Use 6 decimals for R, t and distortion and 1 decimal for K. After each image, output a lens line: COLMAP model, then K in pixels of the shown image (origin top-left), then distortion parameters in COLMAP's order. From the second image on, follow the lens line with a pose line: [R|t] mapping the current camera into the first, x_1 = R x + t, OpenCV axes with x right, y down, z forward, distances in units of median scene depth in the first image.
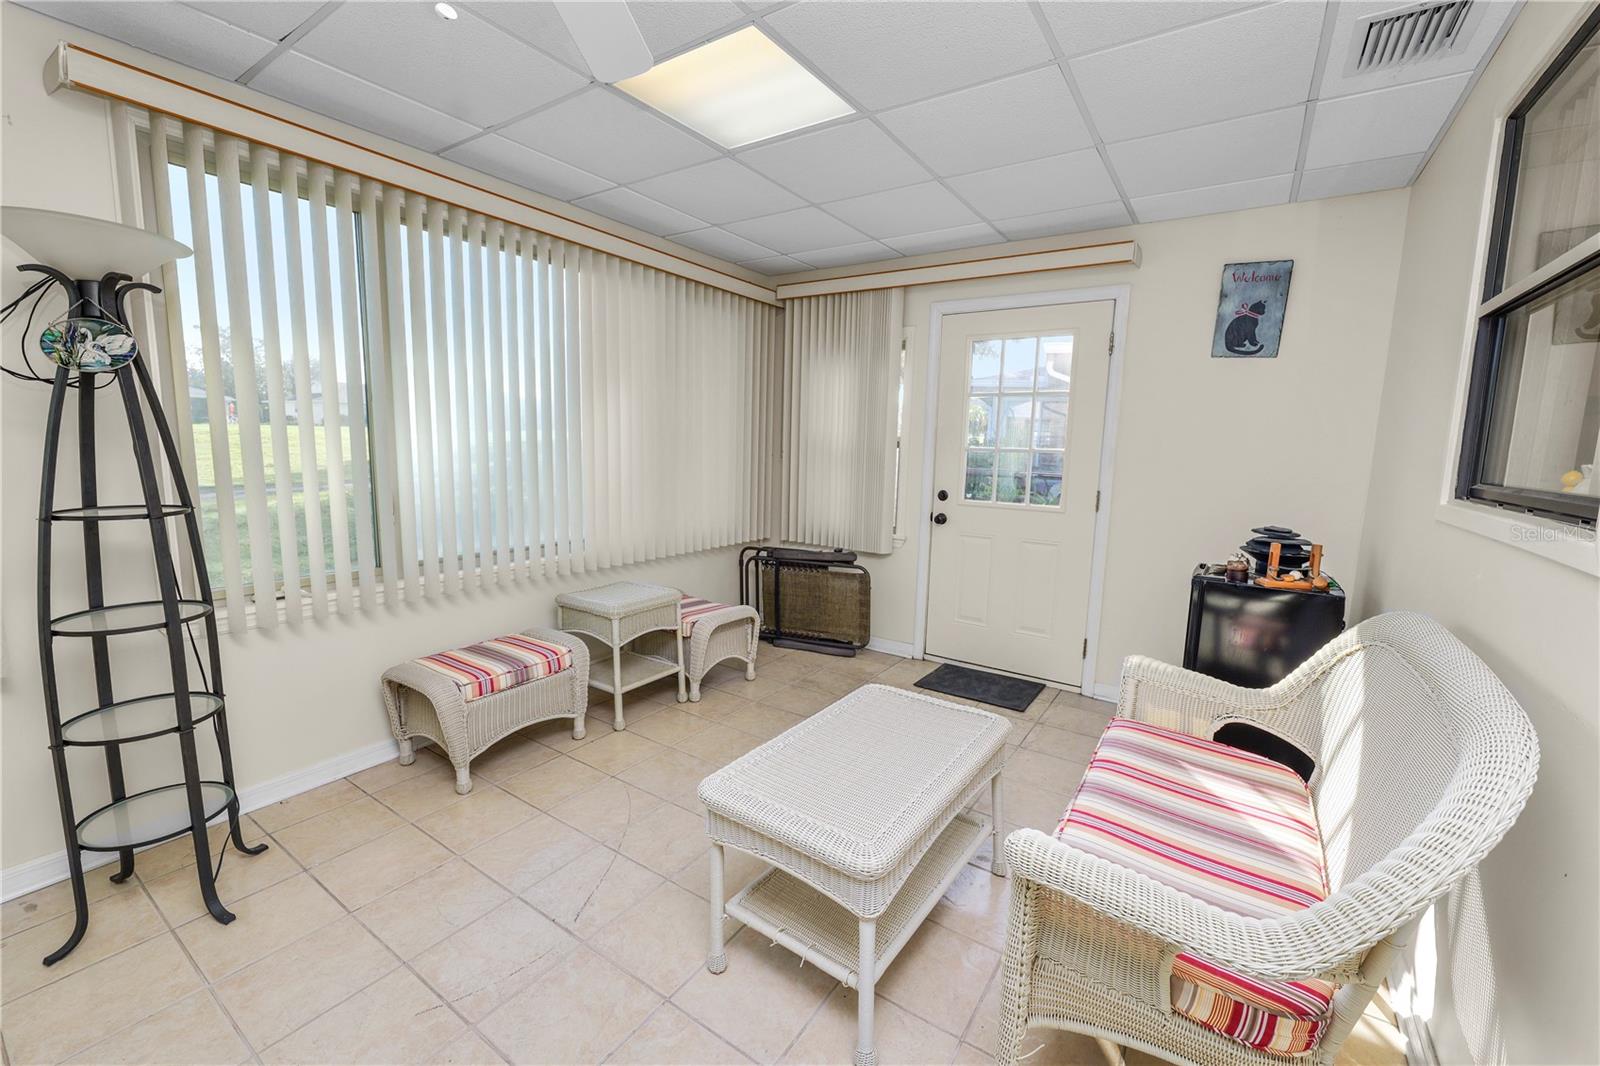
lens RADIAL K [[650.6, 0, 798.0], [0, 650.6, 531.6], [0, 0, 1]] dist [-0.014612, 0.002384]
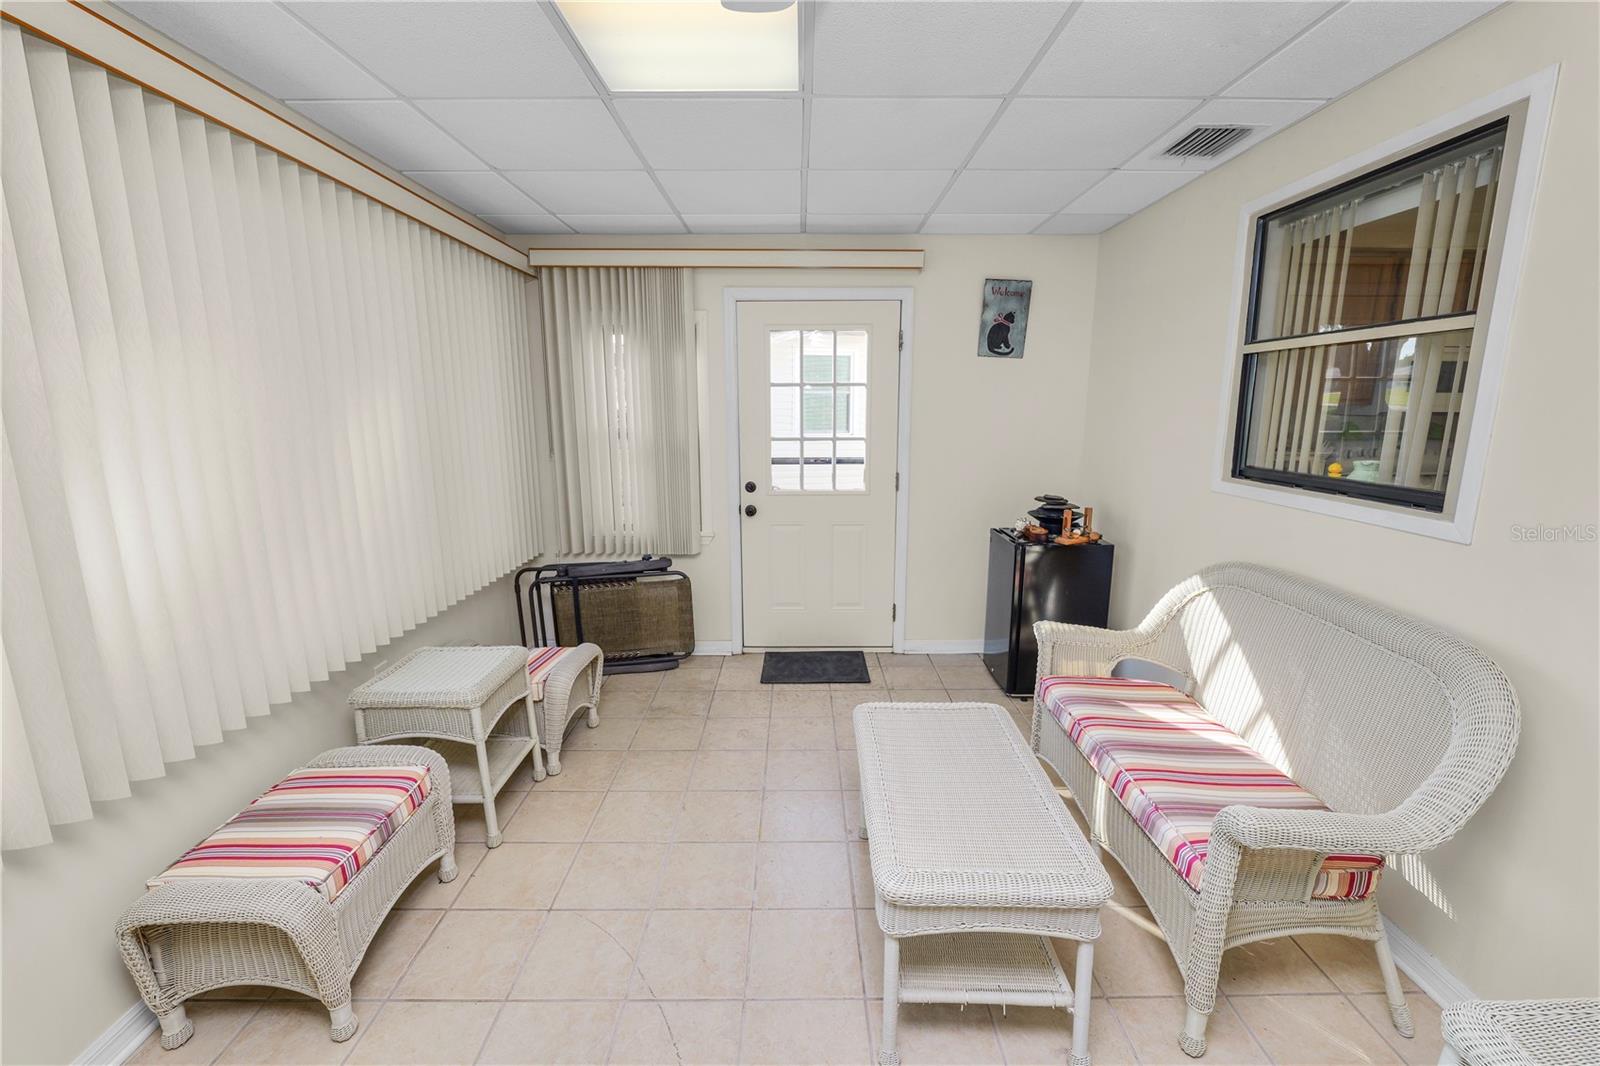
lens RADIAL K [[650.6, 0, 798.0], [0, 650.6, 531.6], [0, 0, 1]] dist [-0.014612, 0.002384]
pose [[0.827372, -0.133407, 0.545580, -0.313660], [0.101475, 0.990902, 0.088411, -0.081405], [-0.552411, -0.017786, 0.833382, 0.162043]]
